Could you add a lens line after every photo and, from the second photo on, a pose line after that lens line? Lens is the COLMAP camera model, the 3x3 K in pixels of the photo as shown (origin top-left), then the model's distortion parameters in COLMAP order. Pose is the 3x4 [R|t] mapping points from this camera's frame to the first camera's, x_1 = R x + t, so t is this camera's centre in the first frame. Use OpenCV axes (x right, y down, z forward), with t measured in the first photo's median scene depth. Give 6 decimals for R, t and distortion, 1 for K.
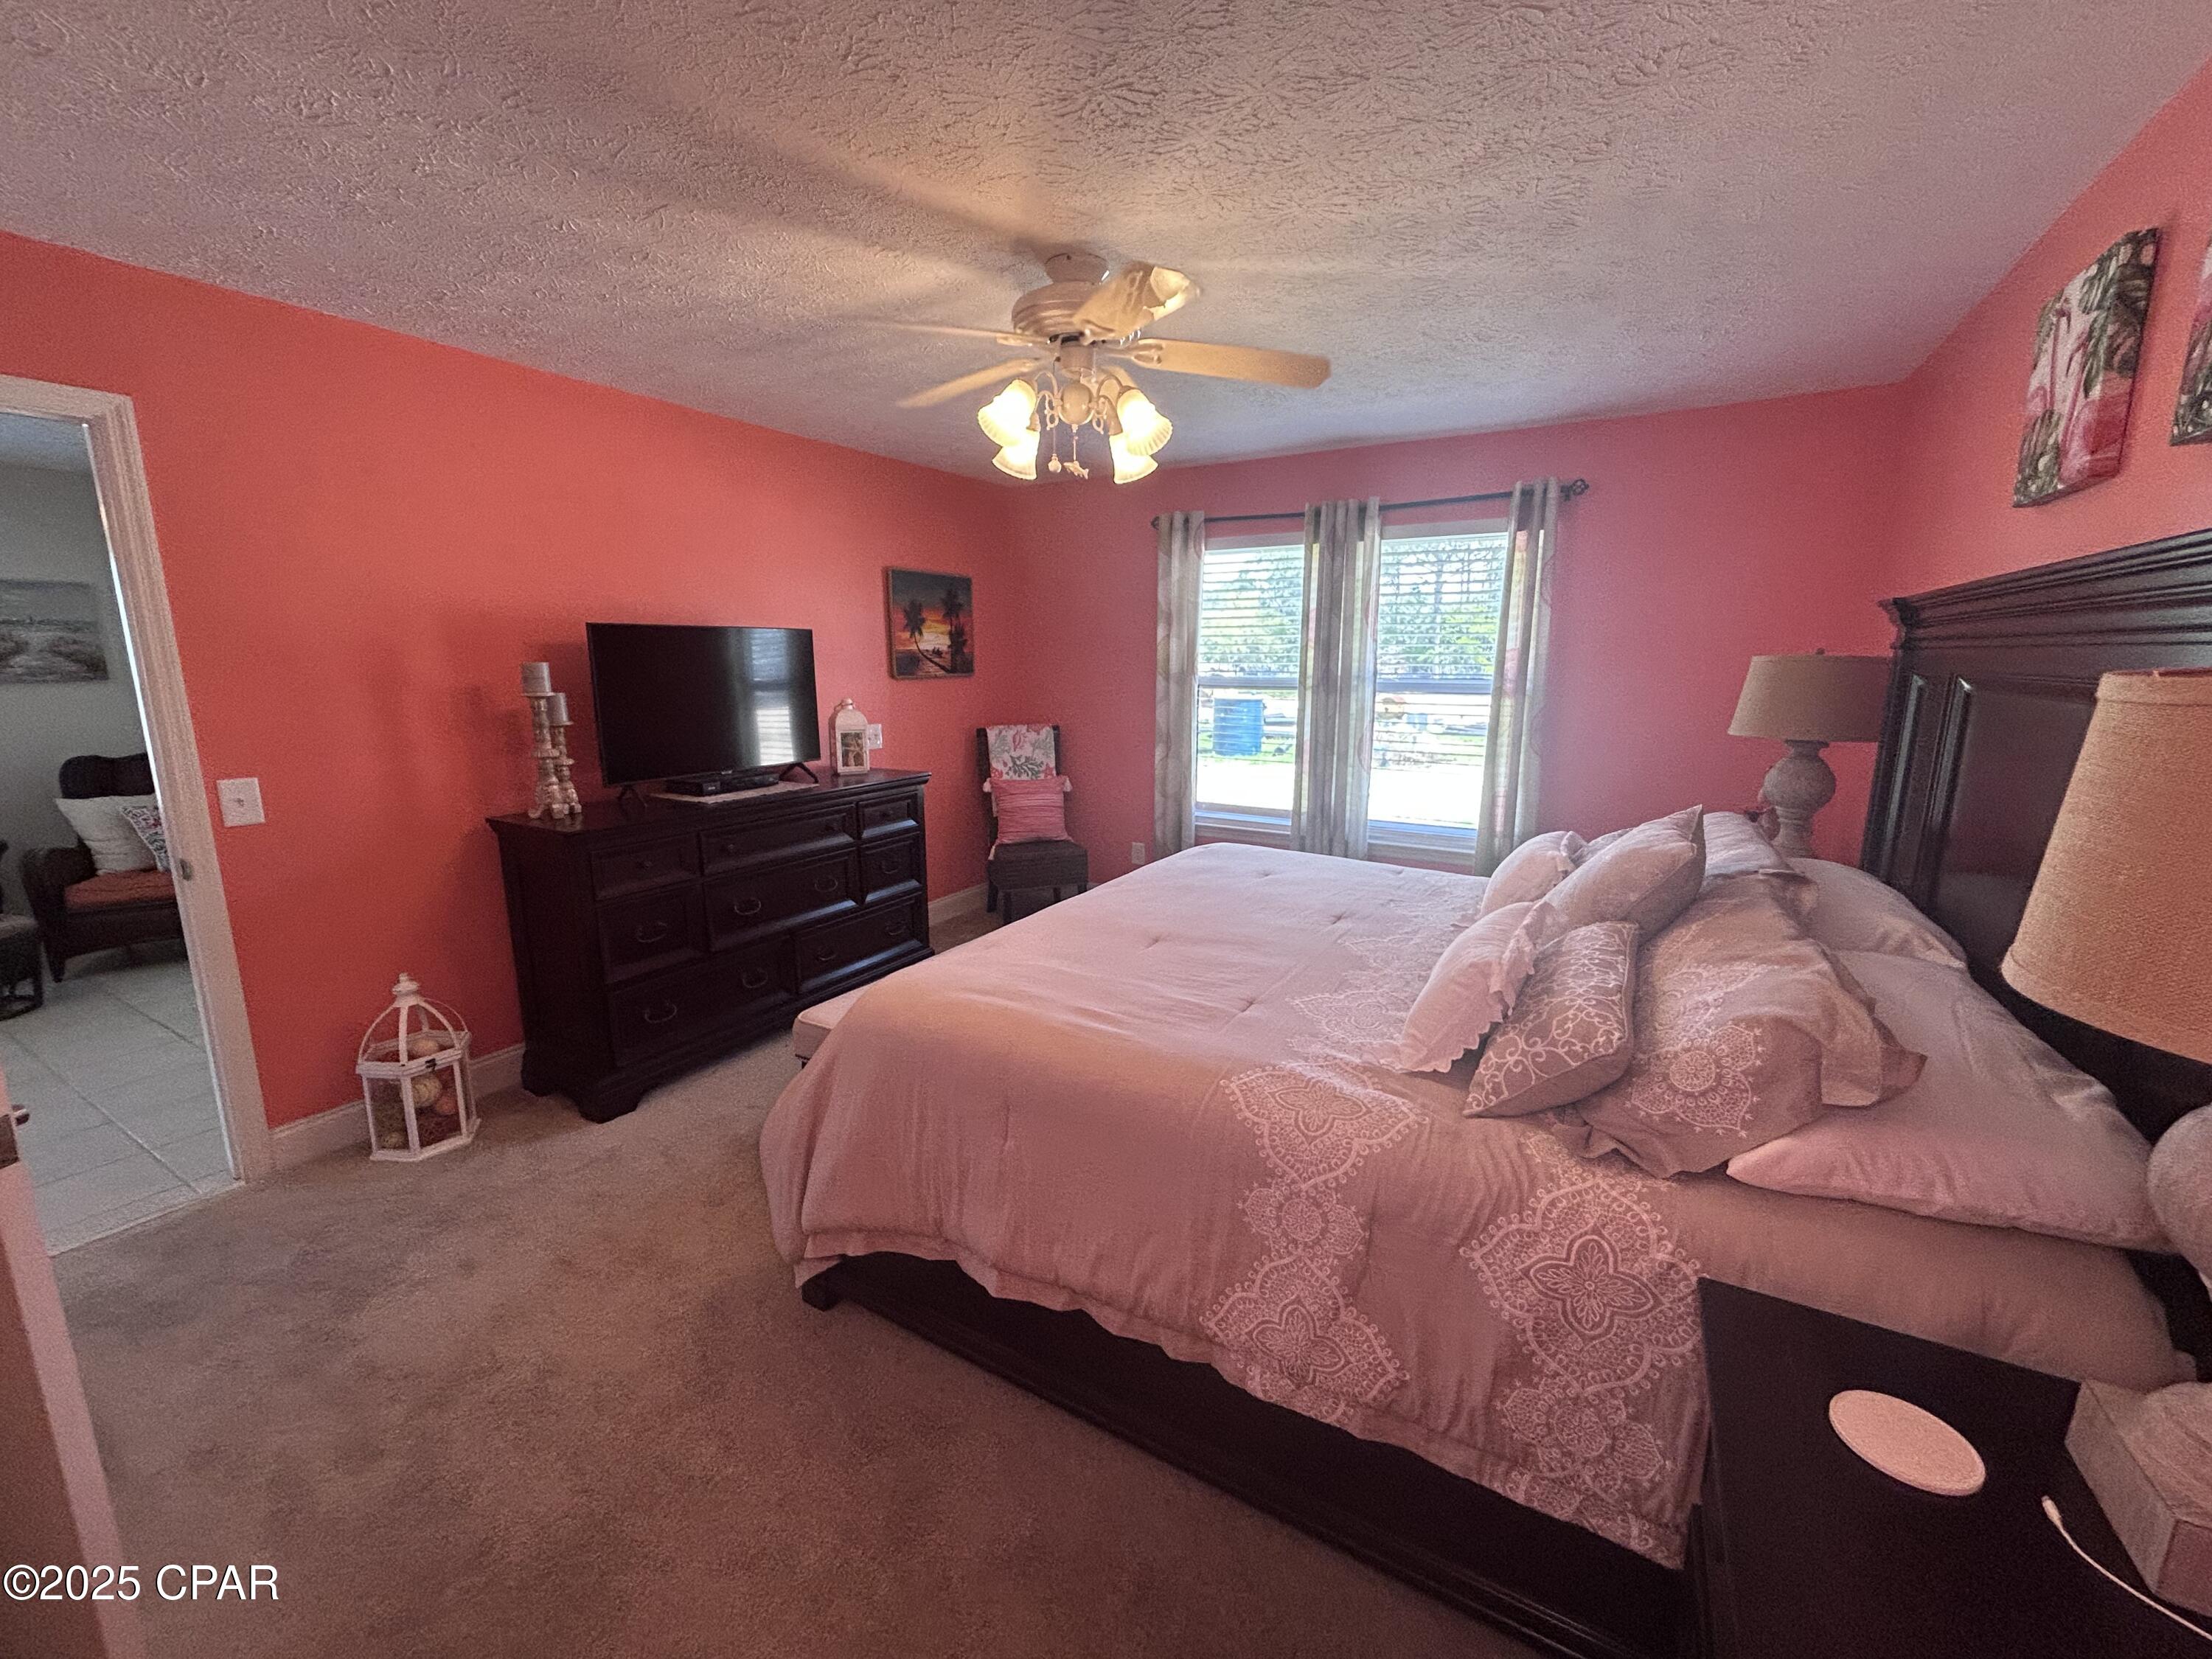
lens RADIAL K [[904.5, 0, 1089.7], [0, 904.5, 833.7], [0, 0, 1]] dist [-0.002036, 0.001223]
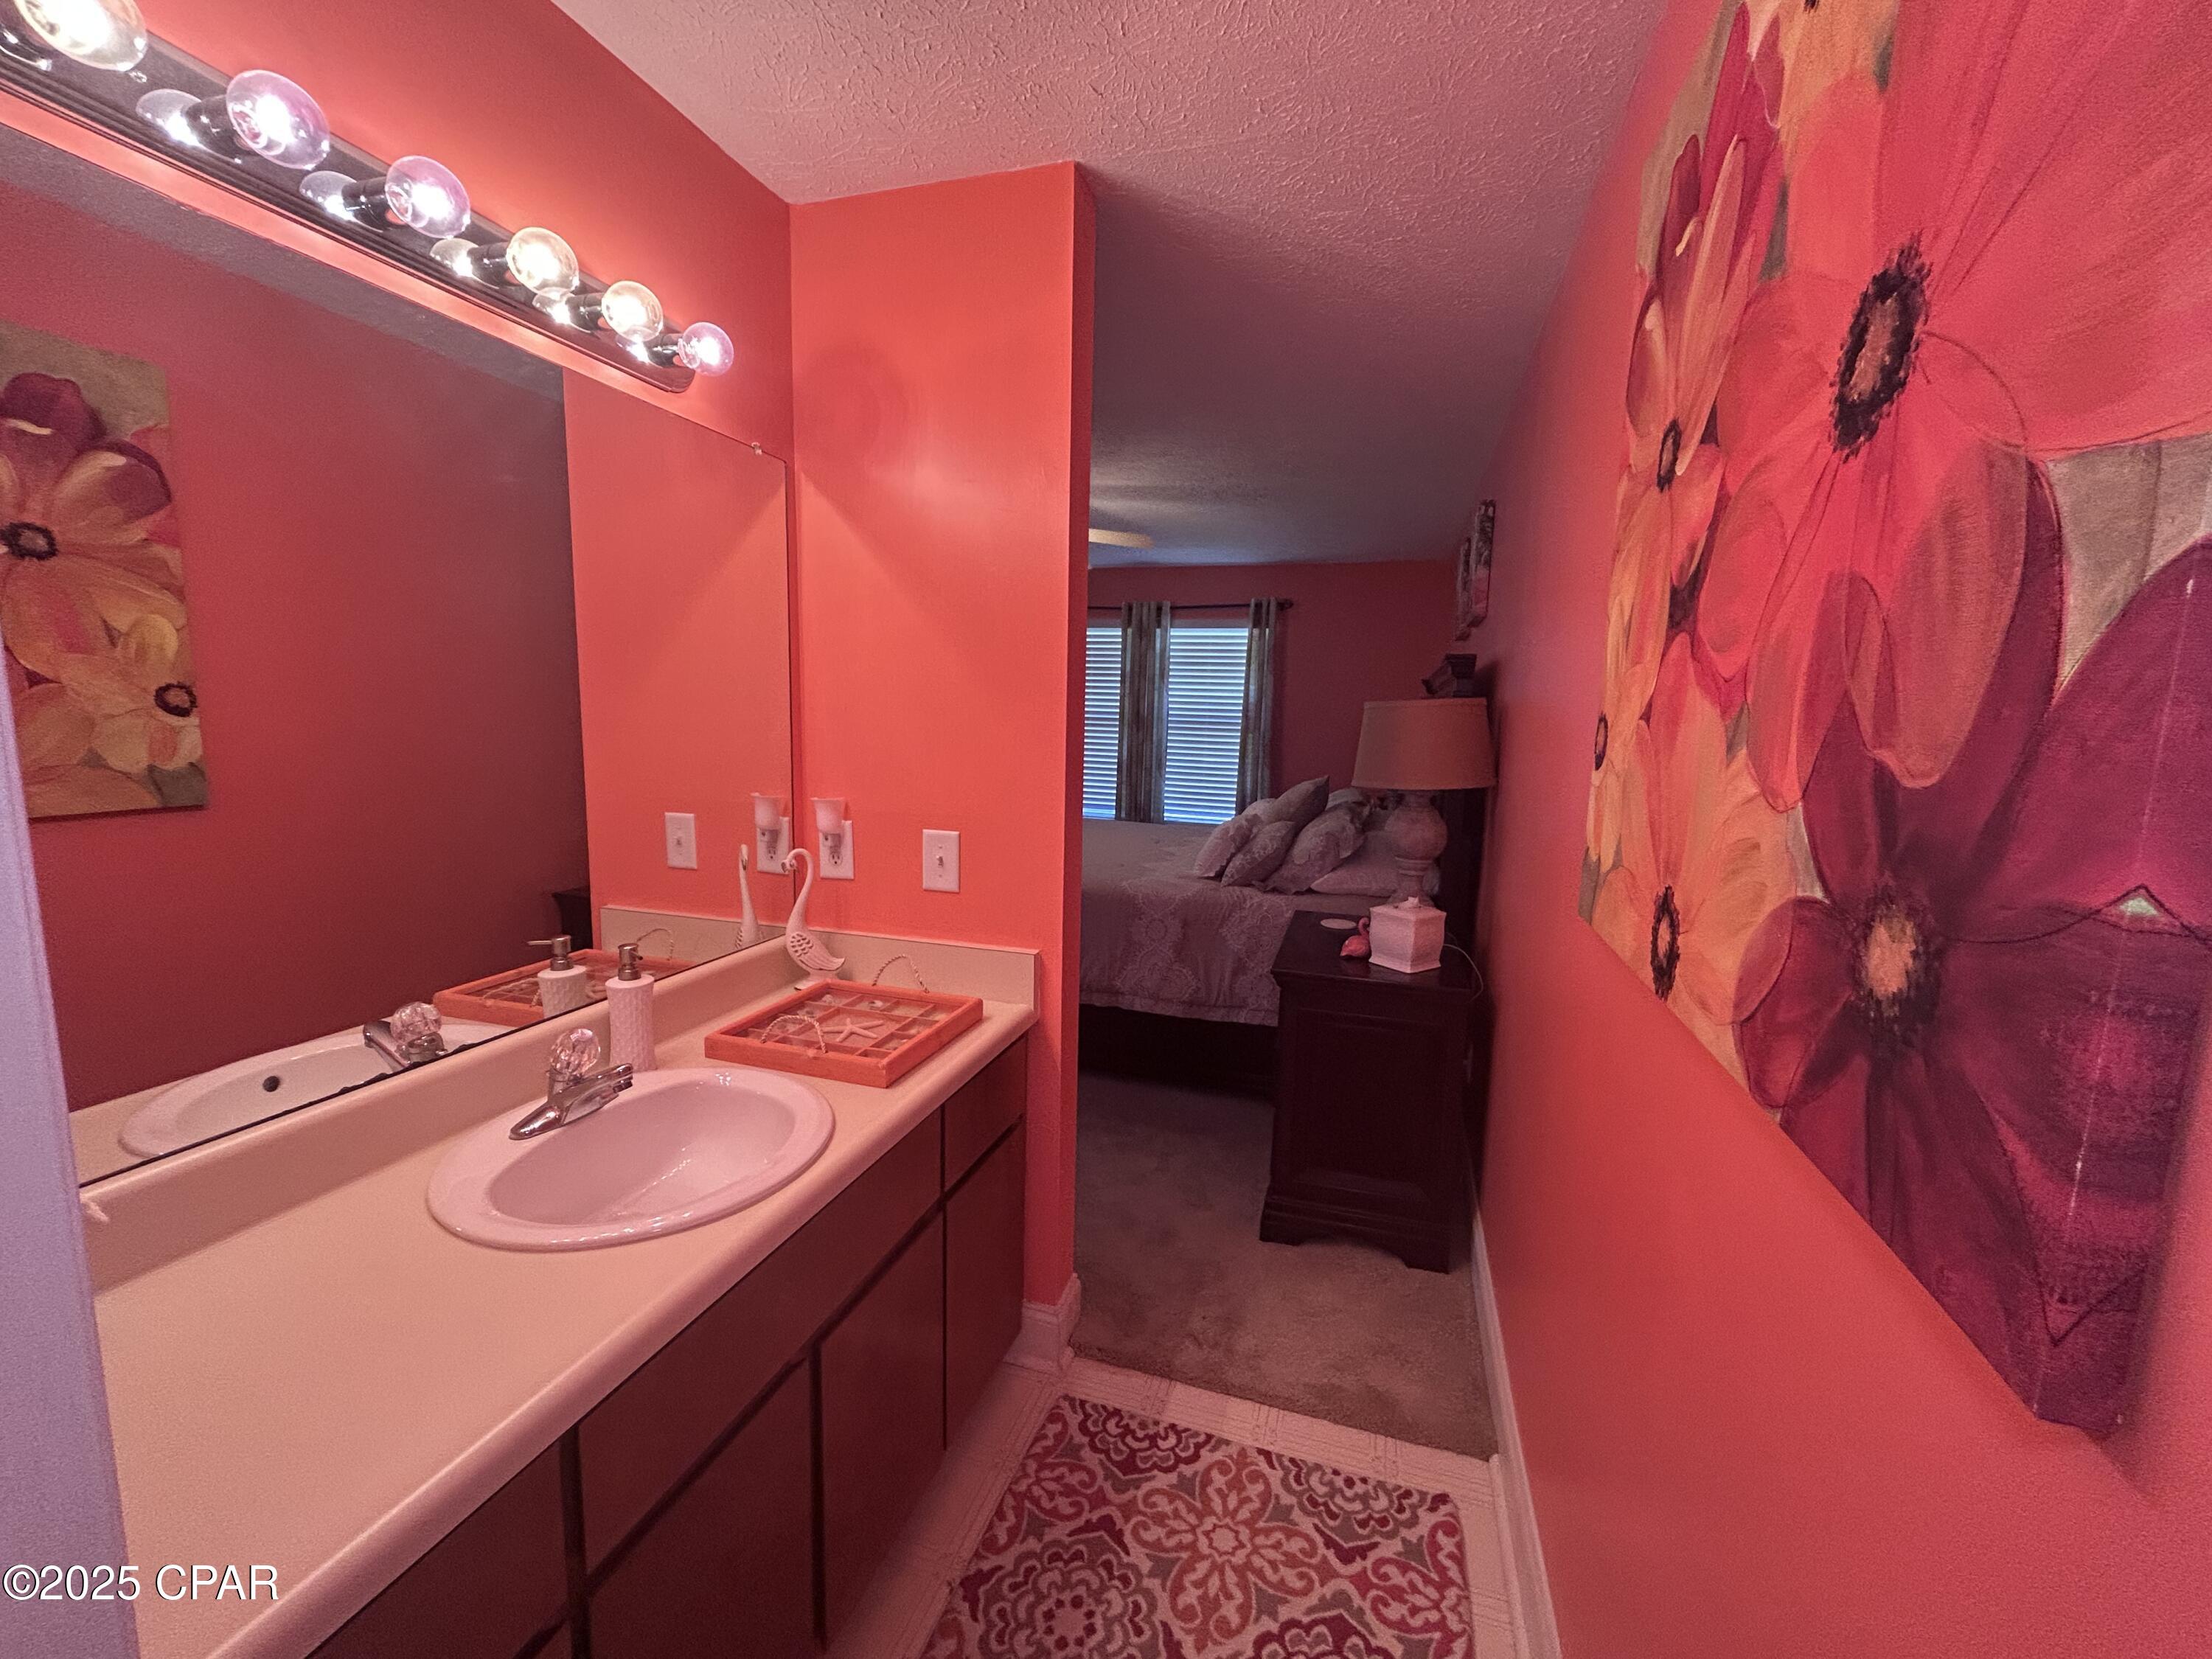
lens RADIAL K [[904.5, 0, 1093.1], [0, 904.5, 832.5], [0, 0, 1]] dist [-0.002036, 0.001223]
pose [[0.972560, -0.001733, 0.232646, -0.463762], [0.015046, 0.998347, -0.055462, 0.292917], [-0.232166, 0.057440, 0.970979, -1.240141]]
